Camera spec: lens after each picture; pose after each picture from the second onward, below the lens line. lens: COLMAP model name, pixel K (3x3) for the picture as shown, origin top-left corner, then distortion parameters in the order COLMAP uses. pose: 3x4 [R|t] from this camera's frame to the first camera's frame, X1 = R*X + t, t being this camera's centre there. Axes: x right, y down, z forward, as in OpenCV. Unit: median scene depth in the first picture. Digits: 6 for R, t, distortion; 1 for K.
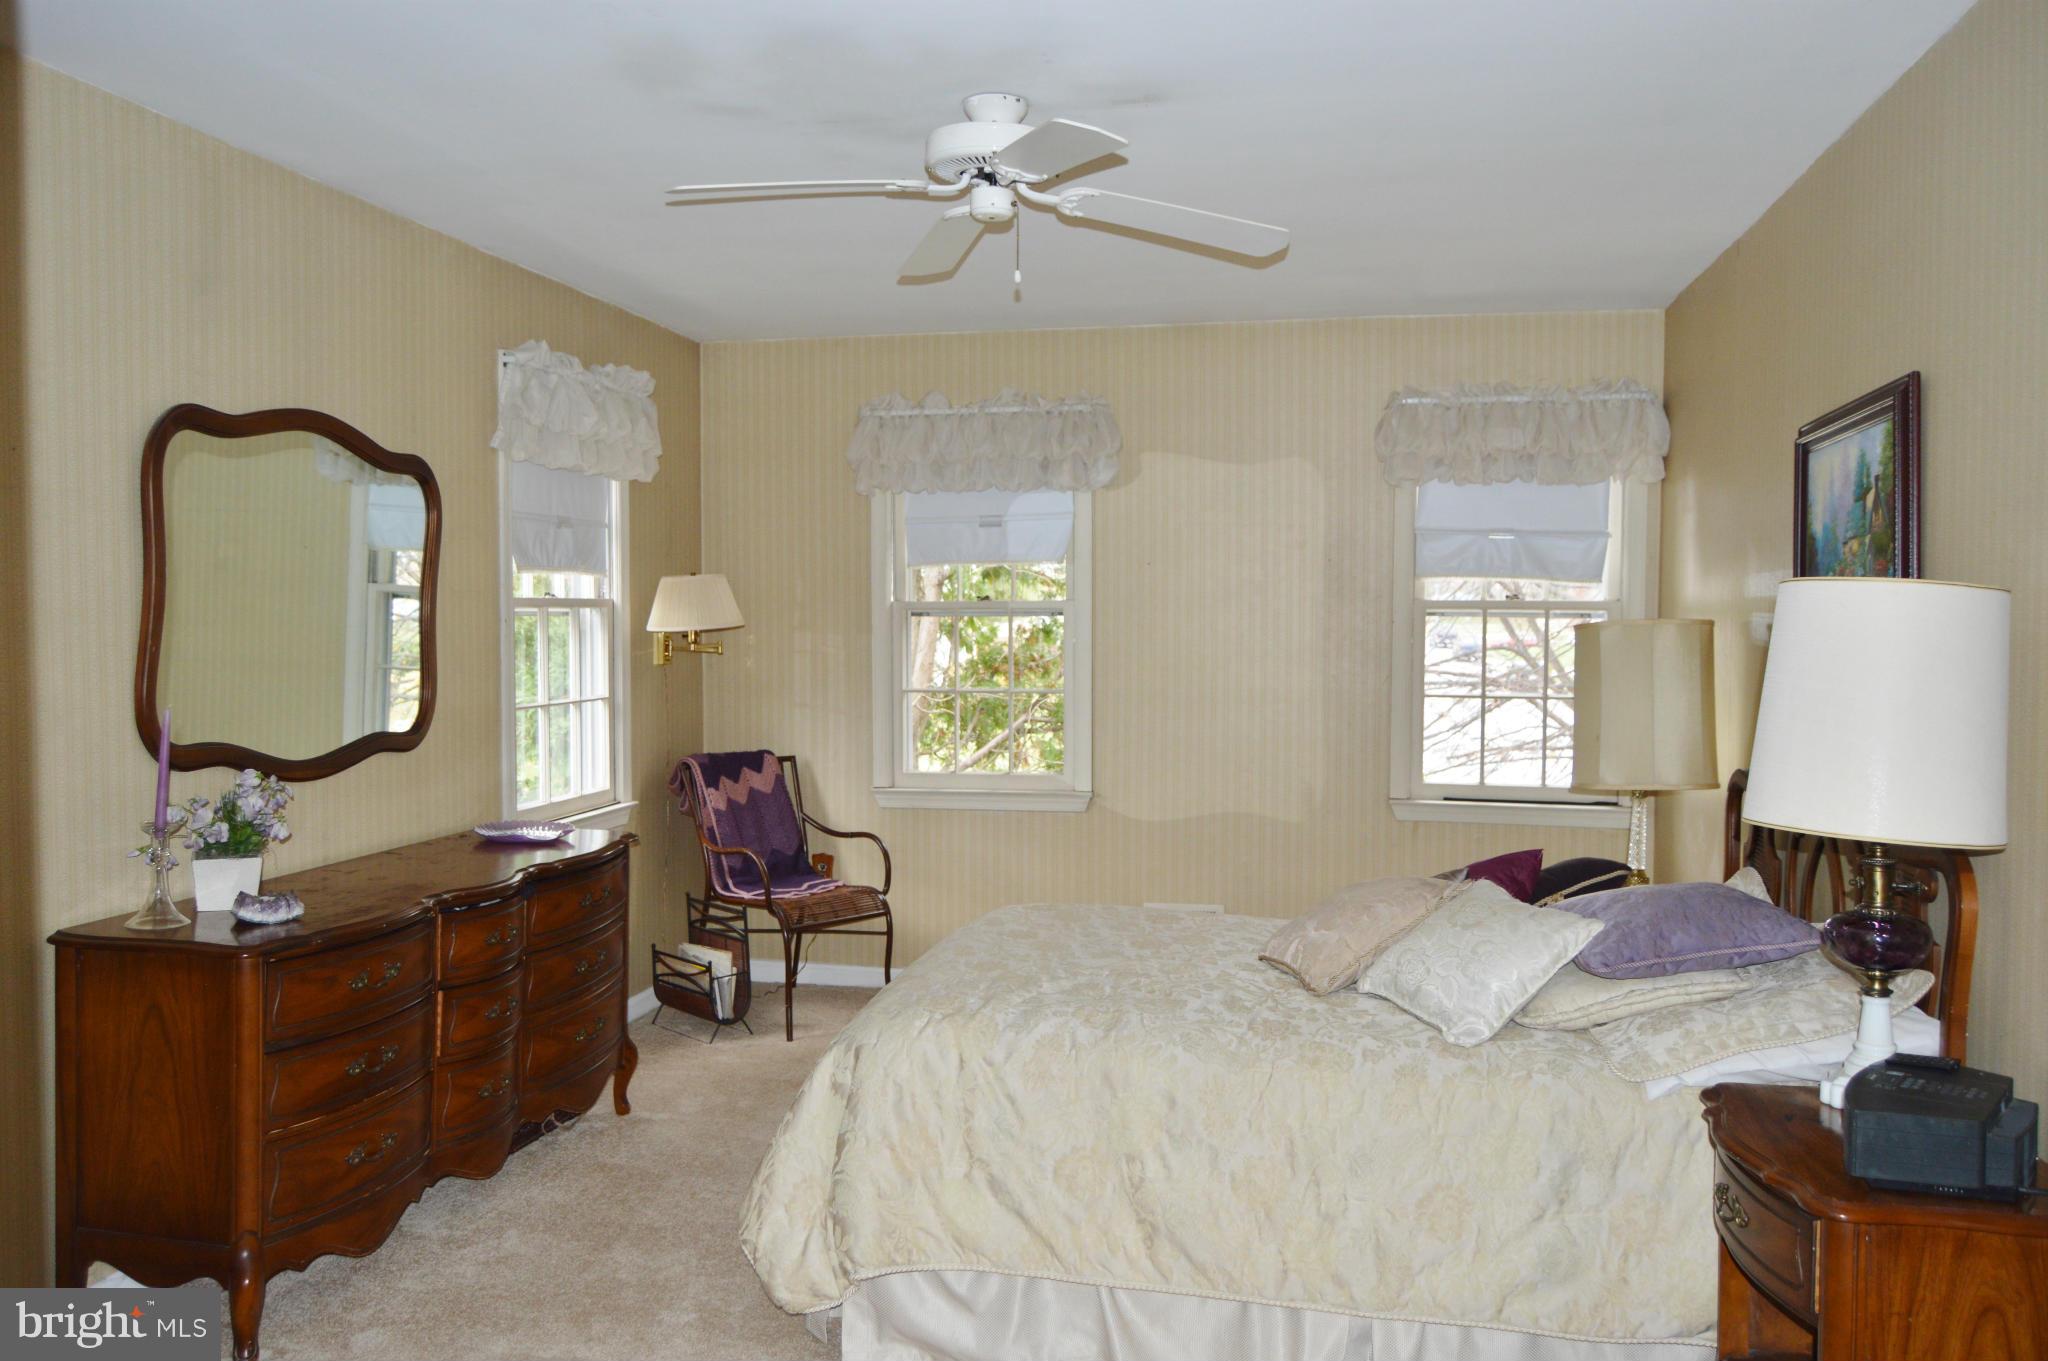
lens RADIAL K [[1634.1, 0, 1012.0], [0, 1634.1, 672.7], [0, 0, 1]] dist [-0.000837, -0.000501]
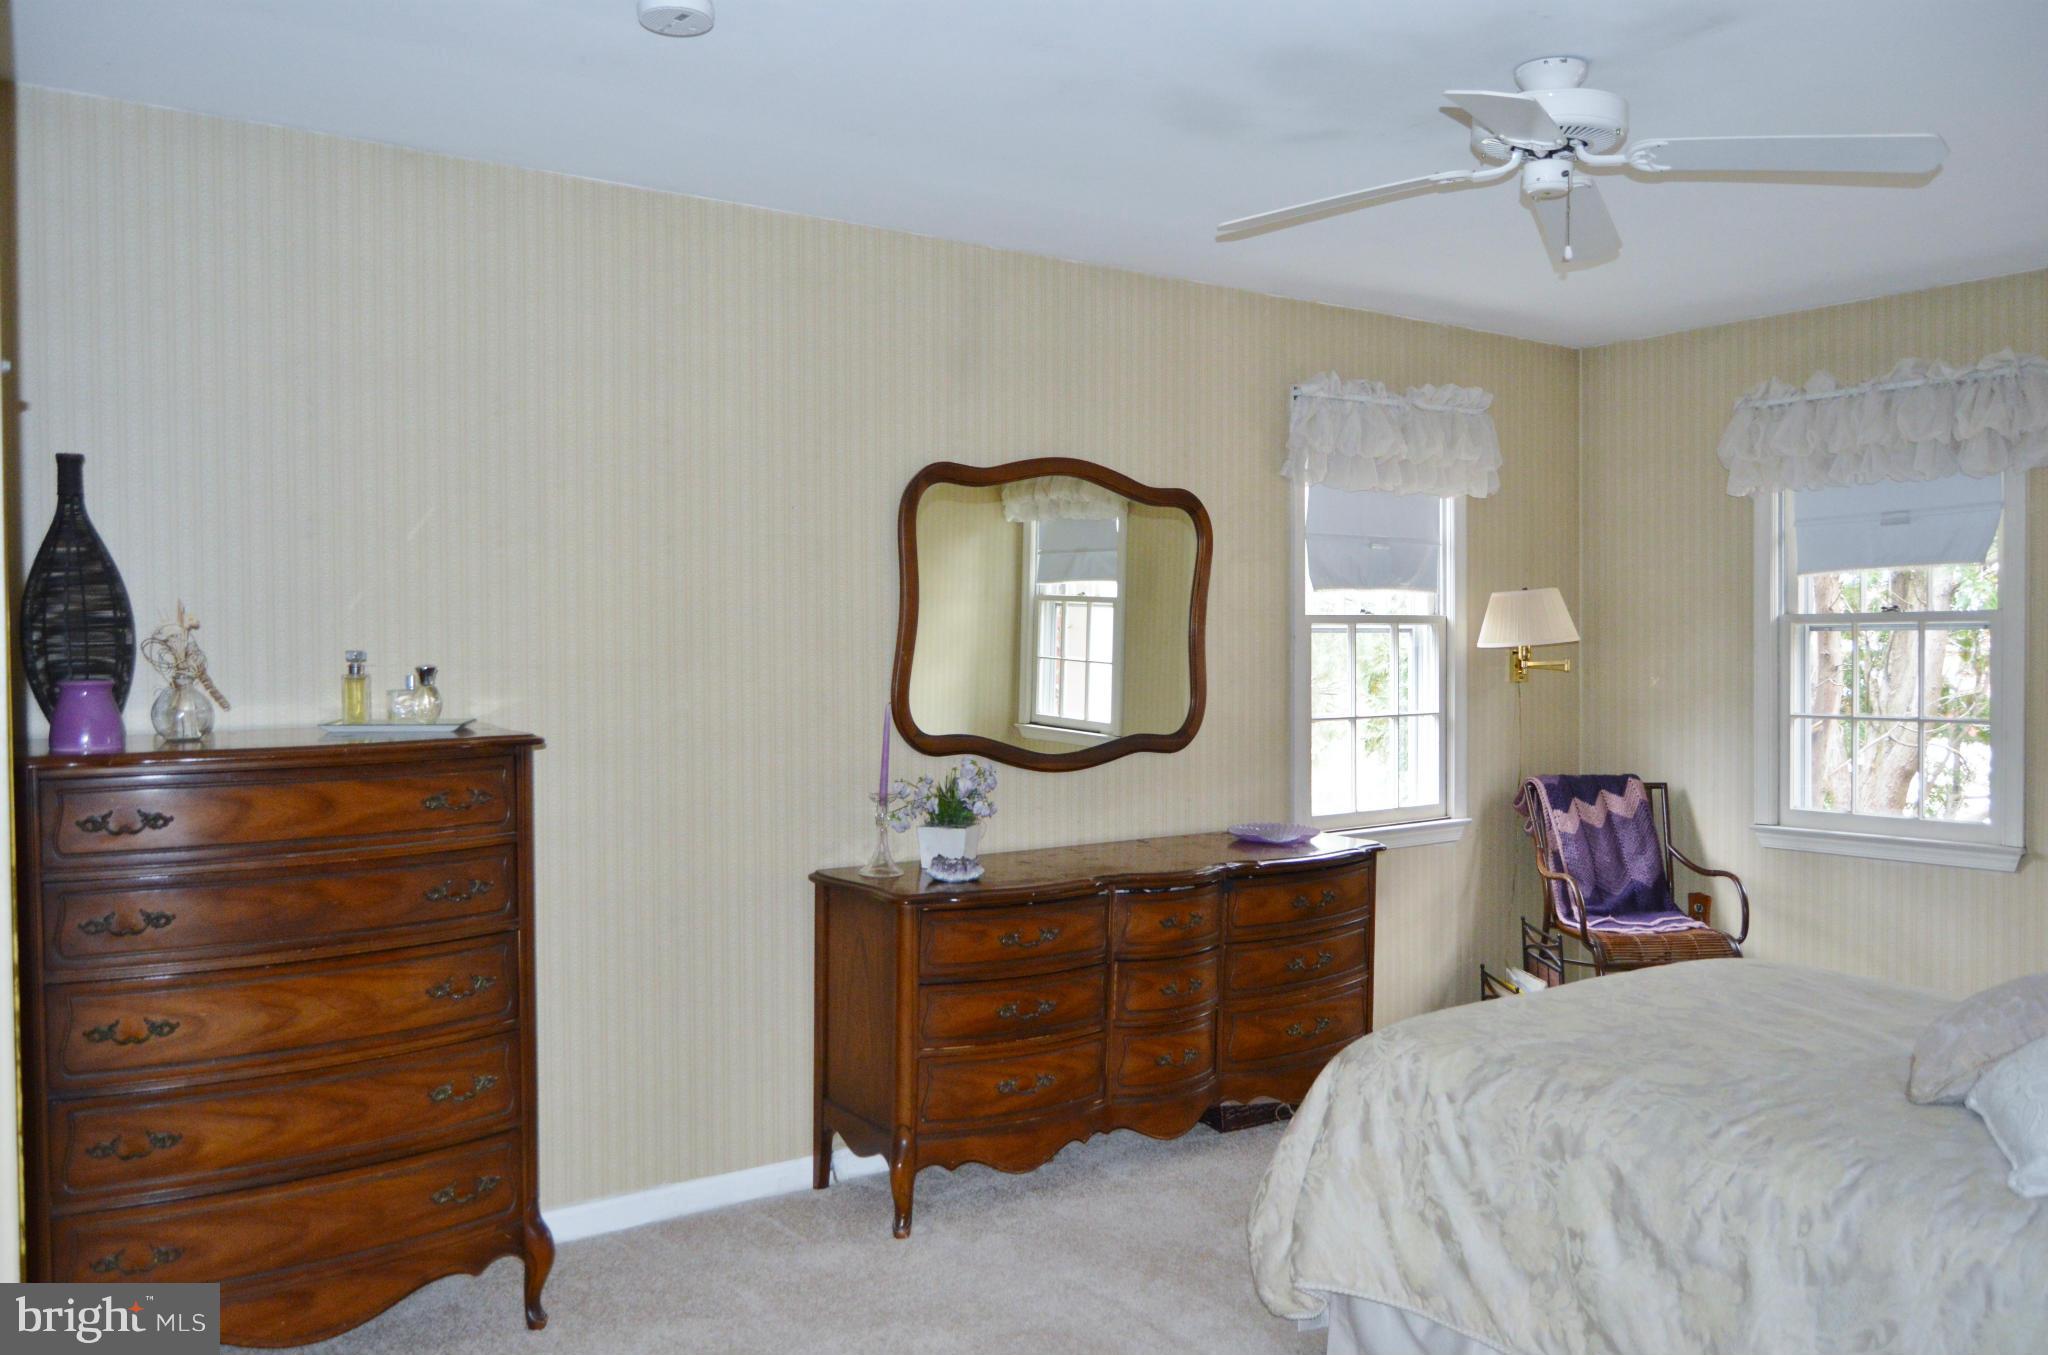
lens RADIAL K [[1634.1, 0, 1012.0], [0, 1634.1, 669.7], [0, 0, 1]] dist [-0.000837, -0.000501]
pose [[0.737196, 0.007685, -0.675635, 0.250682], [-0.019152, 0.999771, -0.009525, 0.003333], [0.675408, 0.019962, 0.737174, 0.077864]]
